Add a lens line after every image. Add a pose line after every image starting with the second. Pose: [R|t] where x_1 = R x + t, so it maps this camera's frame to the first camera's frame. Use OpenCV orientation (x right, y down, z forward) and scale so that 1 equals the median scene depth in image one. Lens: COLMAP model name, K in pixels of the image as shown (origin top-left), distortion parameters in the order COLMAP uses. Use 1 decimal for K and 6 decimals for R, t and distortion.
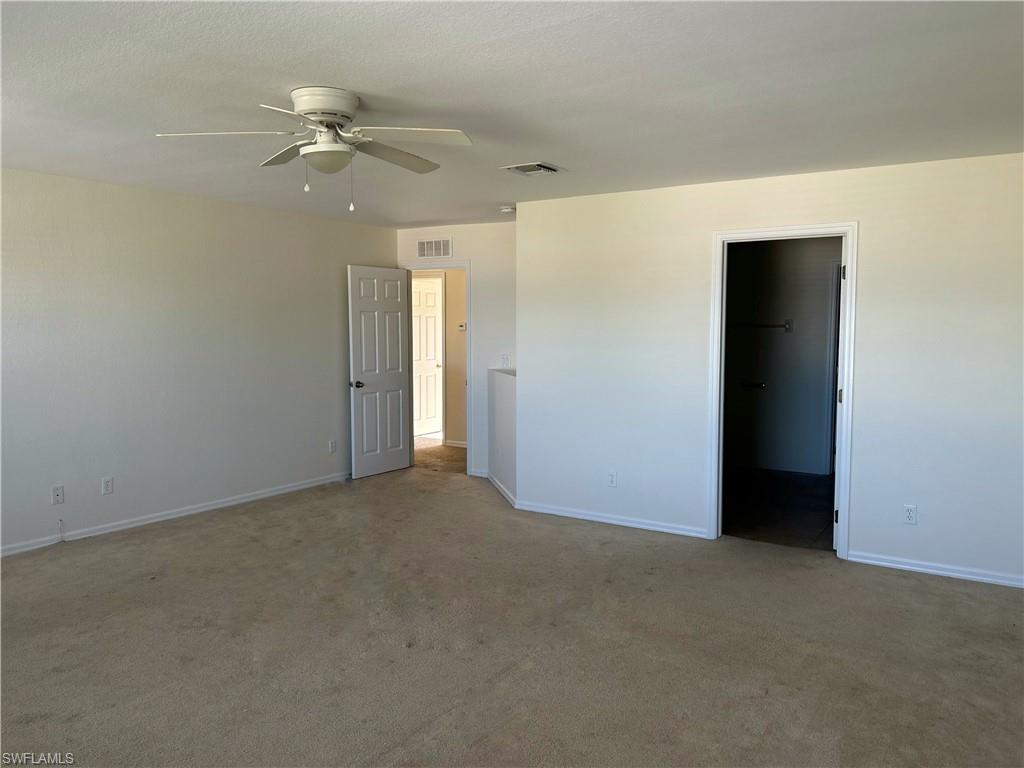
lens RADIAL K [[765.7, 0, 512.0], [0, 765.7, 384.0], [0, 0, 1]] dist [0.046777, -0.047023]
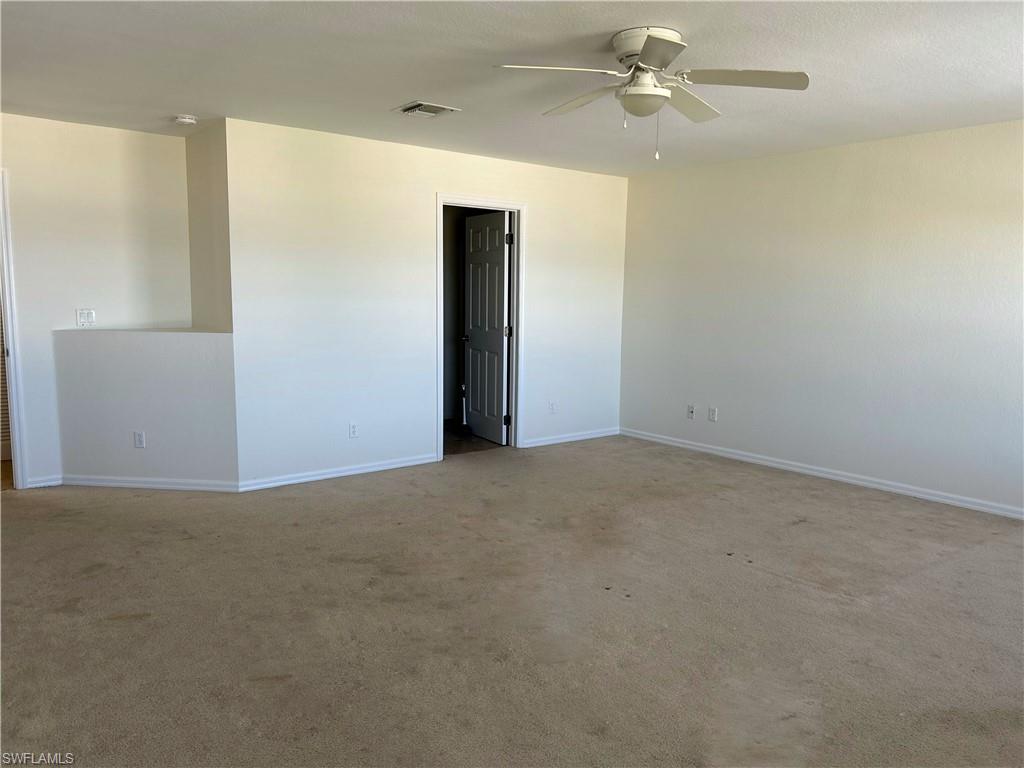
lens RADIAL K [[765.7, 0, 512.0], [0, 765.7, 384.0], [0, 0, 1]] dist [0.046777, -0.047023]
pose [[0.327729, -0.110342, 0.938306, -0.808935], [0.059965, 0.993583, 0.095898, -0.020670], [-0.942867, 0.024837, 0.332242, 0.528721]]
